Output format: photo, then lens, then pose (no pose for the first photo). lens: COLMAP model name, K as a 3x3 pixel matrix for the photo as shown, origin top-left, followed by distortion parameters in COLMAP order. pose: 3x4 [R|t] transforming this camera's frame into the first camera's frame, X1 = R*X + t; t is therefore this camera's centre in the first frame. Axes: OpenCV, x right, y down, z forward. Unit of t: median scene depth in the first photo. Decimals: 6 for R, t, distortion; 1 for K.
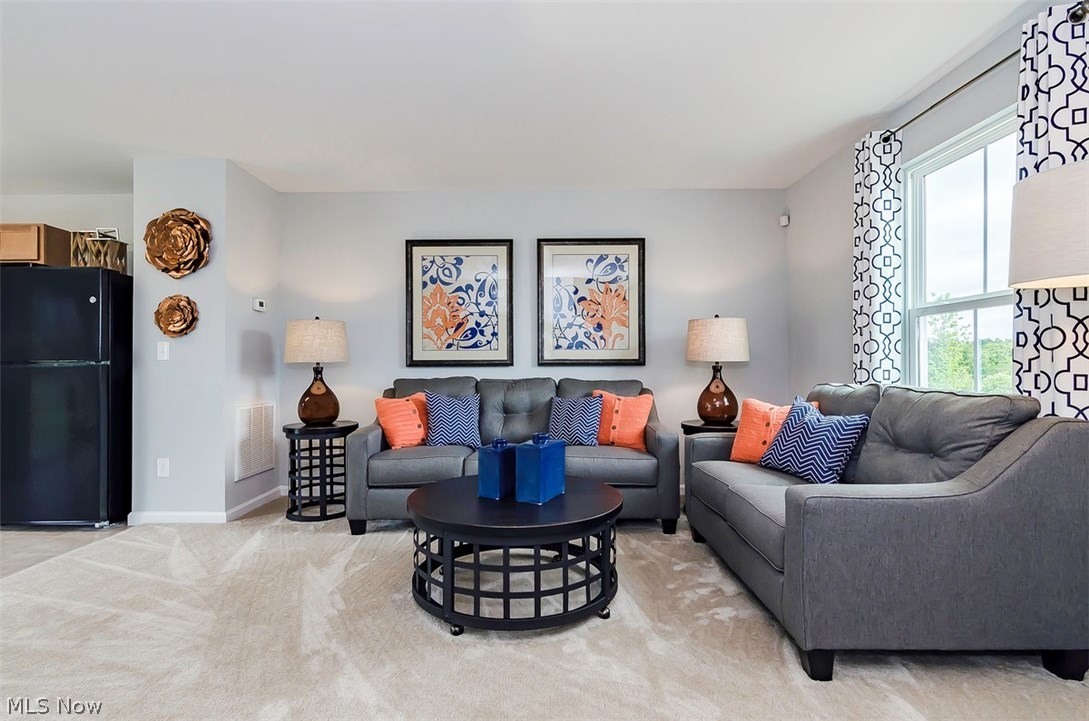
lens RADIAL K [[524.6, 0, 537.6], [0, 524.6, 362.2], [0, 0, 1]] dist [-0.002175, 0.004758]
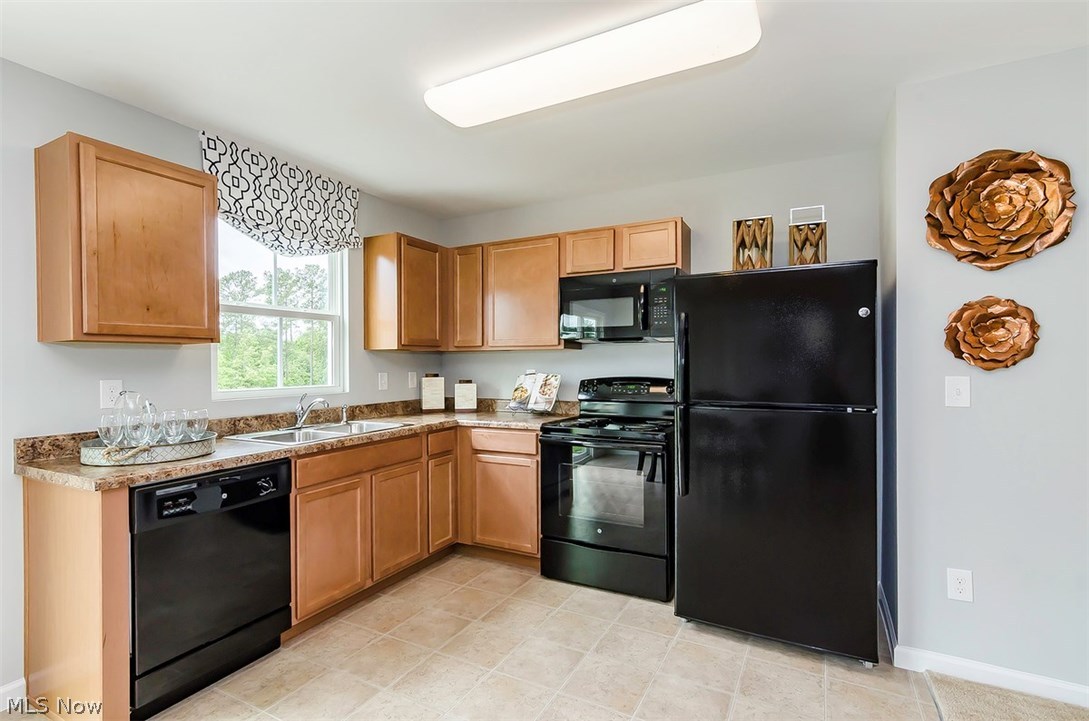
lens RADIAL K [[524.6, 0, 541.2], [0, 524.6, 361.5], [0, 0, 1]] dist [-0.002175, 0.004758]
pose [[0.886229, 0.000998, -0.463246, -0.836655], [0.000768, 0.999993, 0.003625, -0.057023], [0.463246, -0.003568, 0.886223, 0.234719]]
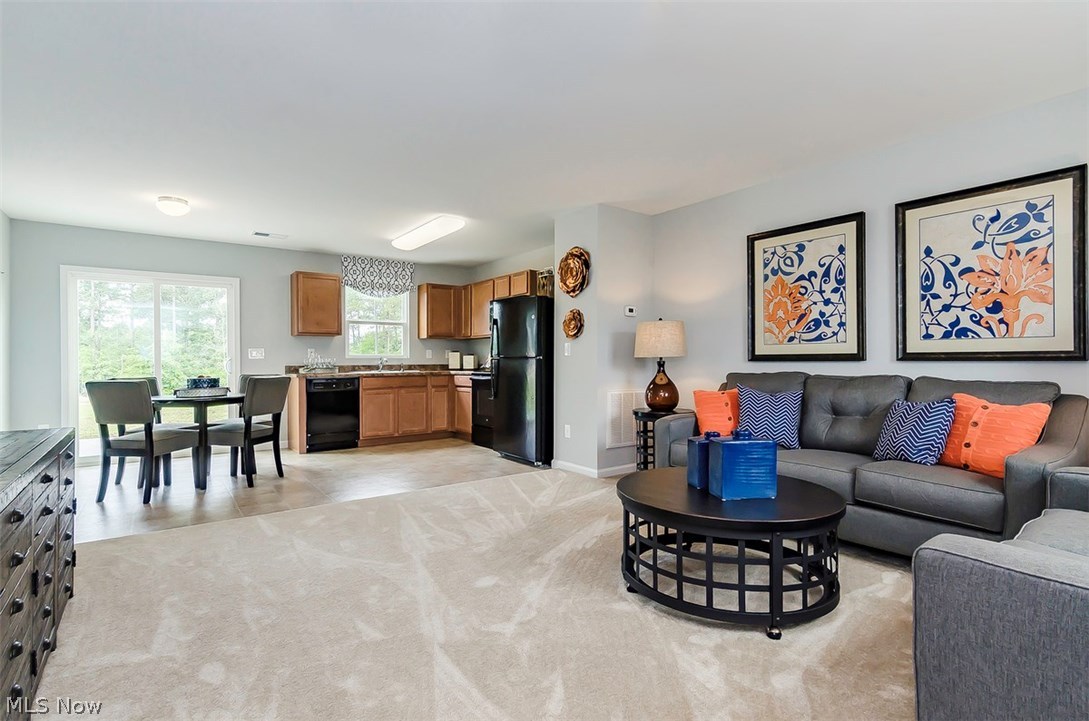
lens RADIAL K [[524.6, 0, 537.0], [0, 524.6, 355.9], [0, 0, 1]] dist [-0.002175, 0.004758]
pose [[0.603633, -0.003955, -0.797253, 0.358865], [0.003331, 0.999991, -0.002439, -0.000054], [0.797255, -0.001183, 0.603641, 0.074866]]
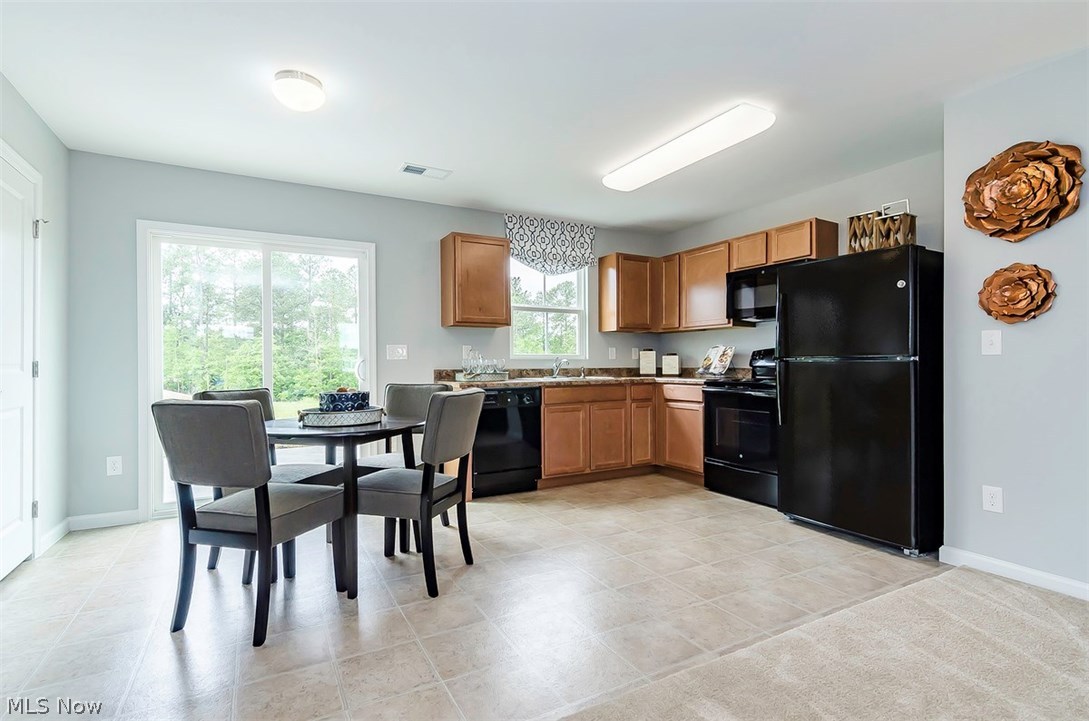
lens RADIAL K [[524.6, 0, 540.5], [0, 524.6, 360.4], [0, 0, 1]] dist [-0.002175, 0.004758]
pose [[0.495180, 0.001854, -0.868789, -0.372249], [0.001928, 0.999993, 0.003233, 0.000421], [0.868788, -0.003276, 0.495173, 0.070804]]
